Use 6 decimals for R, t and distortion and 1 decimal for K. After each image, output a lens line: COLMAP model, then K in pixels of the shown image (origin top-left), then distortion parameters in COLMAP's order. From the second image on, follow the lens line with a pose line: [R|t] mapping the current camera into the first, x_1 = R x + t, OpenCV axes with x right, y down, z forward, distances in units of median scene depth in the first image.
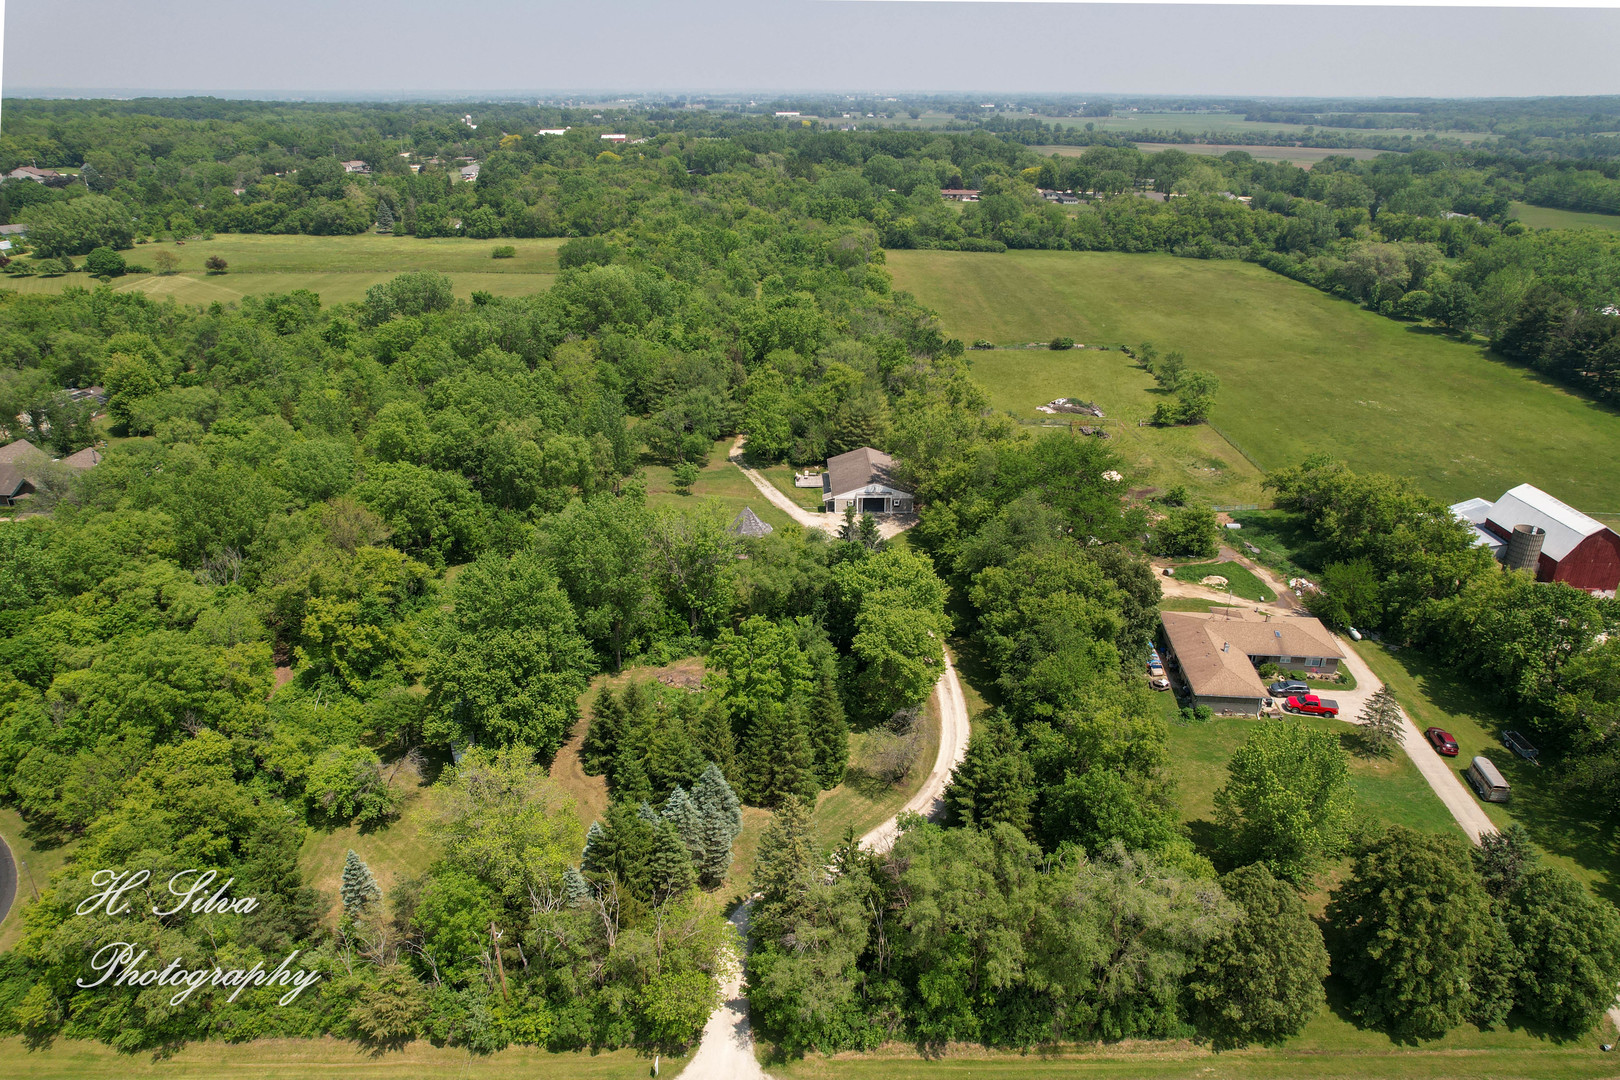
lens RADIAL K [[1065.6, 0, 821.1], [0, 1065.6, 542.9], [0, 0, 1]] dist [-0.075715, 0.076964]
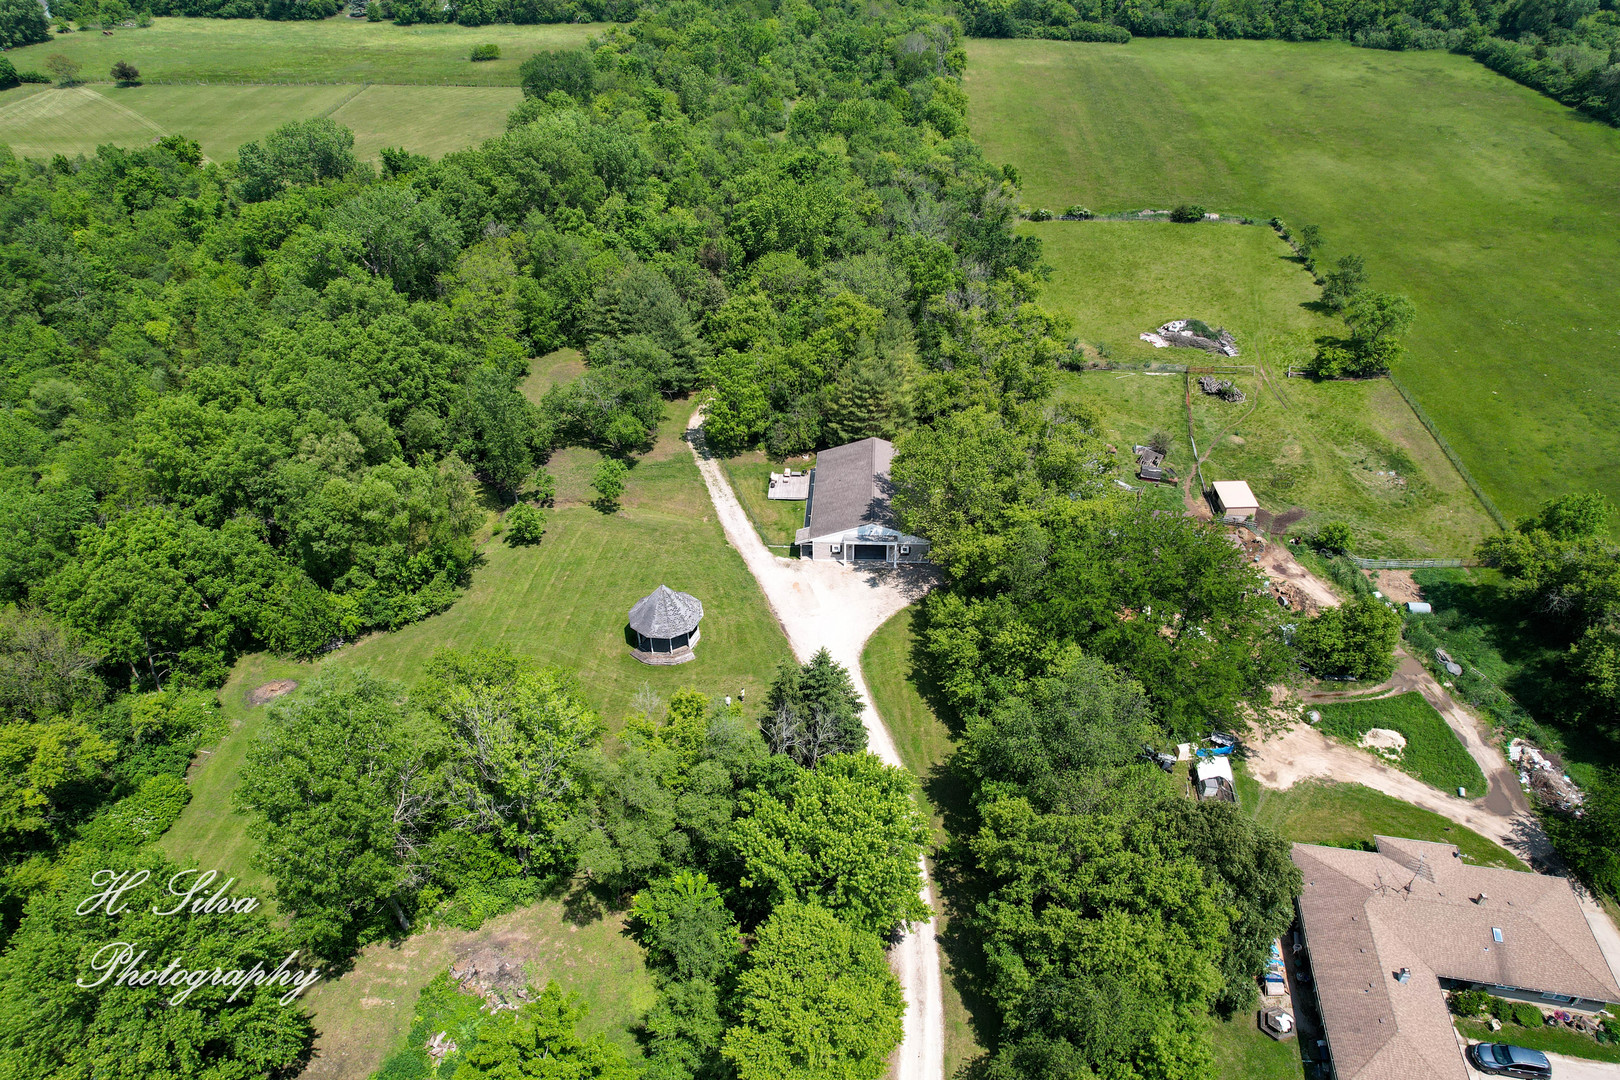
lens RADIAL K [[1085.9, 0, 810.6], [0, 1085.9, 579.9], [0, 0, 1]] dist [-0.086535, 0.086691]
pose [[0.995026, 0.044195, -0.089279, 0.074134], [-0.022126, 0.971865, 0.234499, -0.179296], [0.097130, -0.231357, 0.968008, 0.331292]]
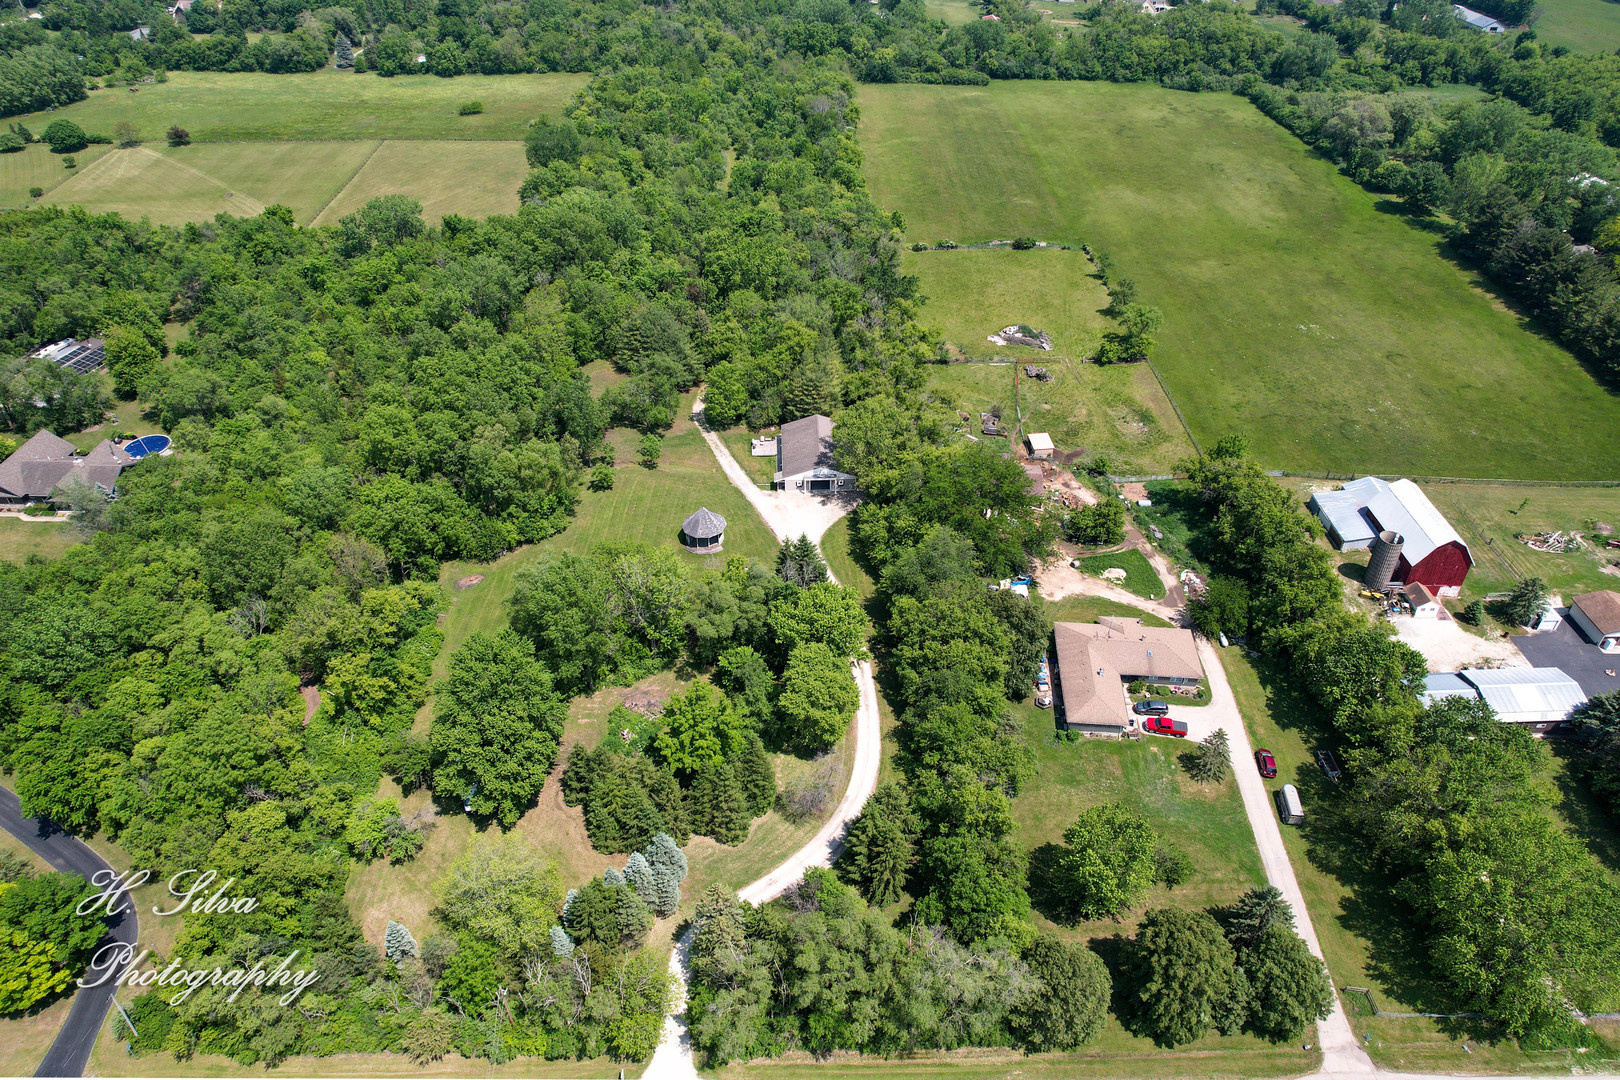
lens RADIAL K [[1065.6, 0, 821.1], [0, 1065.6, 542.9], [0, 0, 1]] dist [-0.075715, 0.076964]
pose [[0.999995, -0.003047, 0.000257, 0.050277], [0.002905, 0.972789, 0.231673, -0.234891], [-0.000956, -0.231671, 0.972794, -0.092448]]
